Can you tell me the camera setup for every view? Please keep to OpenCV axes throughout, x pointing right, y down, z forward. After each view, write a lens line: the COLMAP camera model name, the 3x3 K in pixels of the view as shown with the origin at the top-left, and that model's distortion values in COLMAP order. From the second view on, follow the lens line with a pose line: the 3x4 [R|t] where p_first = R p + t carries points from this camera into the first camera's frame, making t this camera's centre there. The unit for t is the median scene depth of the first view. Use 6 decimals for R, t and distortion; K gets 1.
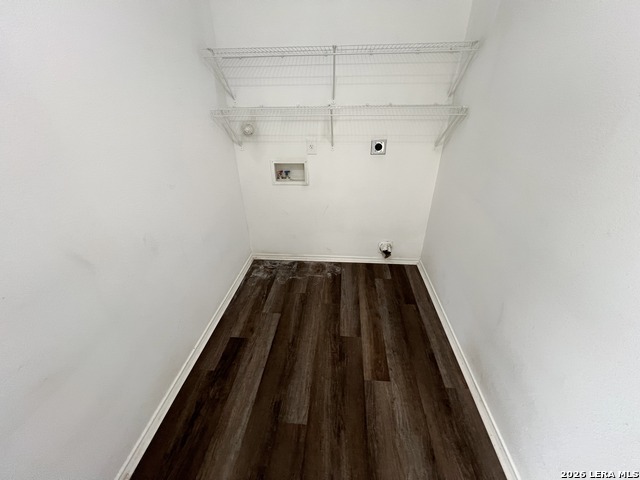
lens RADIAL K [[256.0, 0, 319.4], [0, 256.0, 239.8], [0, 0, 1]] dist [-0.001442, 0.000256]
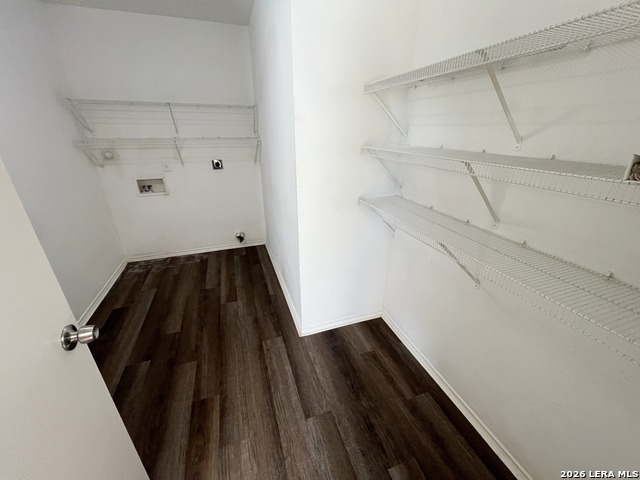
lens RADIAL K [[256.0, 0, 319.4], [0, 256.0, 239.8], [0, 0, 1]] dist [-0.001442, 0.000256]
pose [[0.909132, -0.145514, 0.390261, 0.127798], [0.184851, 0.980616, -0.064983, 0.278711], [-0.373241, 0.131218, 0.918408, -0.544711]]
